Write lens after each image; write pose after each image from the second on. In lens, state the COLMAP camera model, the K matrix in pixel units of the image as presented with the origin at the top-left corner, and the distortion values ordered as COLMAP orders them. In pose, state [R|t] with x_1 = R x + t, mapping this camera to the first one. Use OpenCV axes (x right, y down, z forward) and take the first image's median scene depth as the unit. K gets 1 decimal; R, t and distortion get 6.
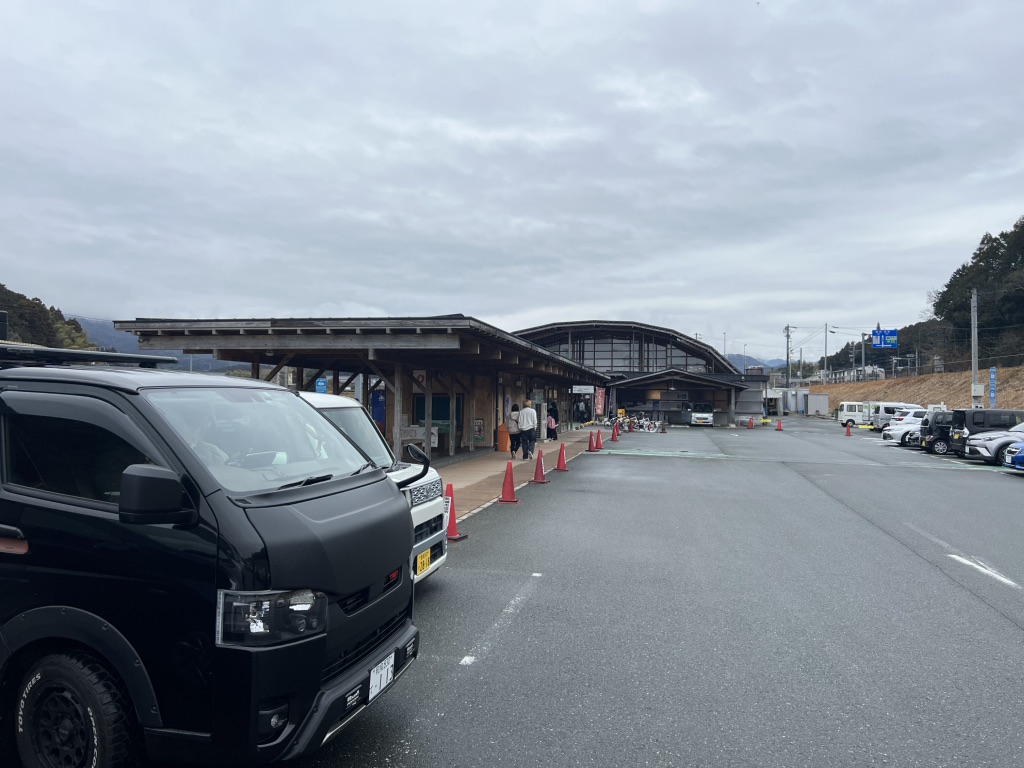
lens RADIAL K [[763.9, 0, 478.8], [0, 763.9, 374.3], [0, 0, 1]] dist [0.048976, -0.008372]
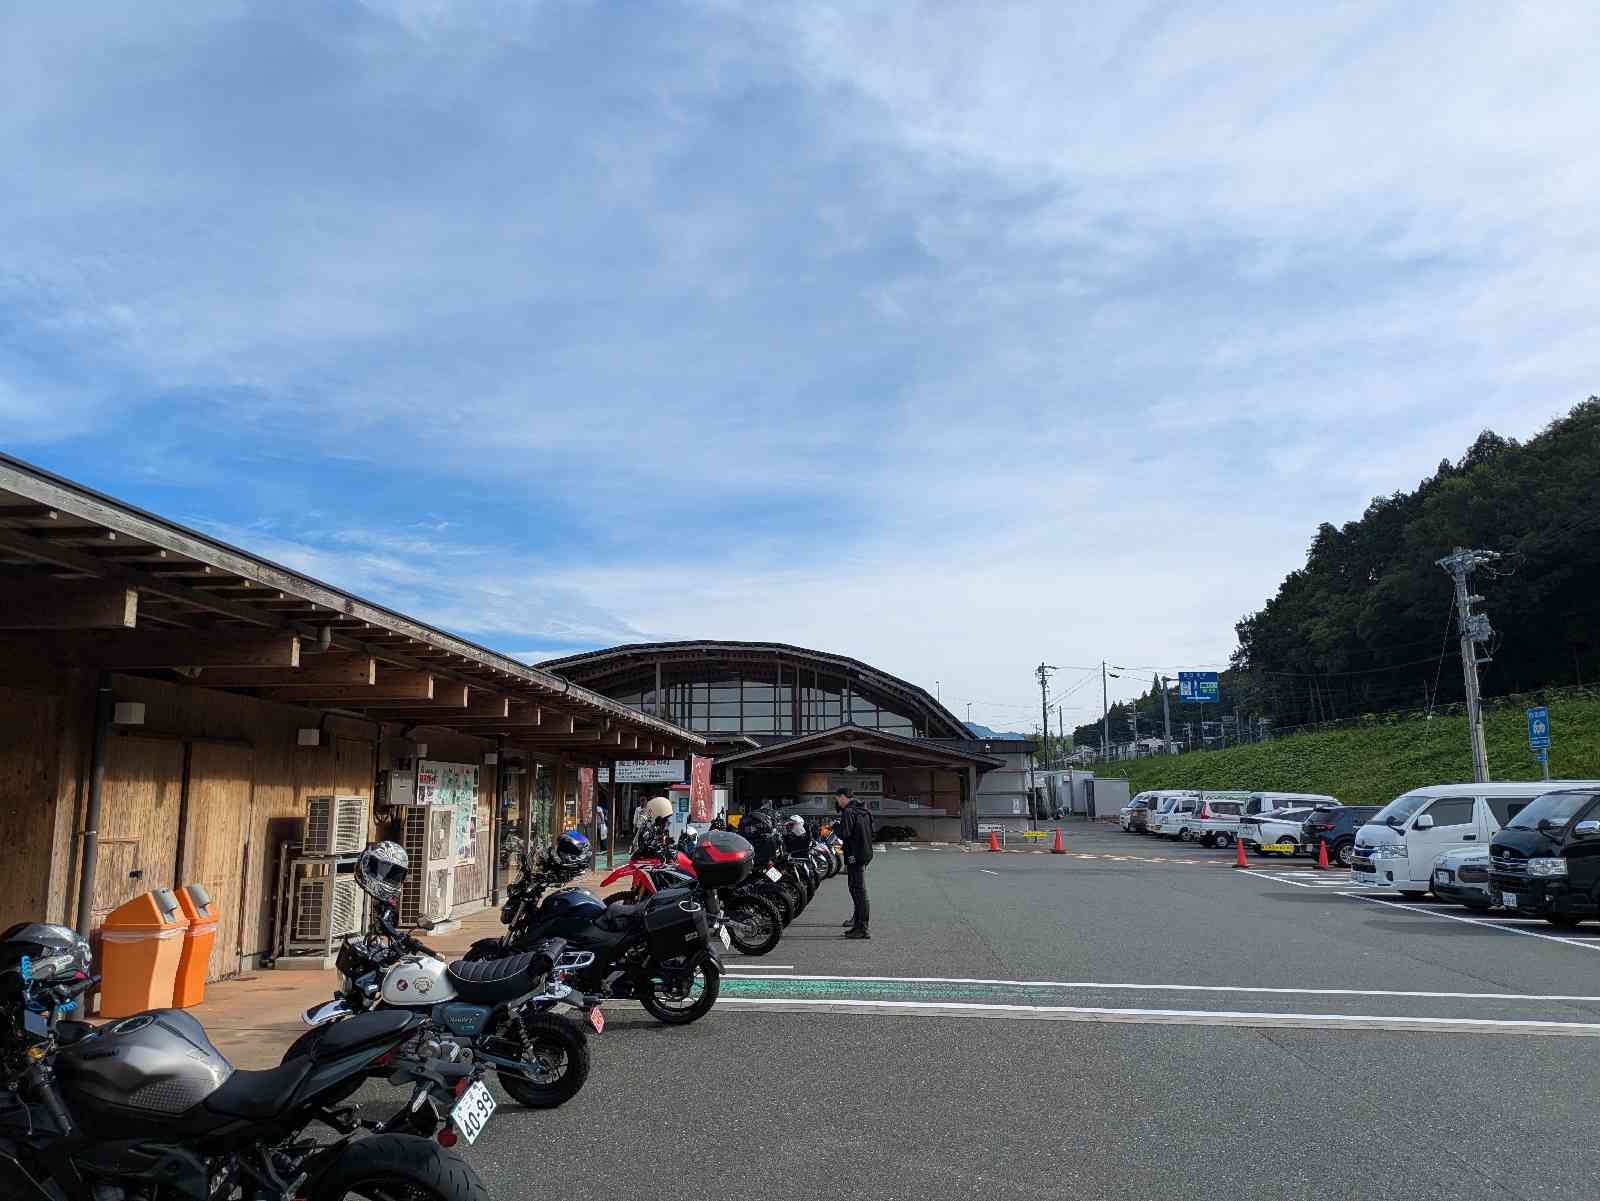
lens RADIAL K [[1224.9, 0, 798.7], [0, 1224.9, 597.9], [0, 0, 1]] dist [0.077770, -0.061673]
pose [[0.980248, 0.012528, 0.197373, 0.135731], [0.013256, 0.991586, -0.128772, 0.021696], [-0.197325, 0.128845, 0.971834, 0.492231]]
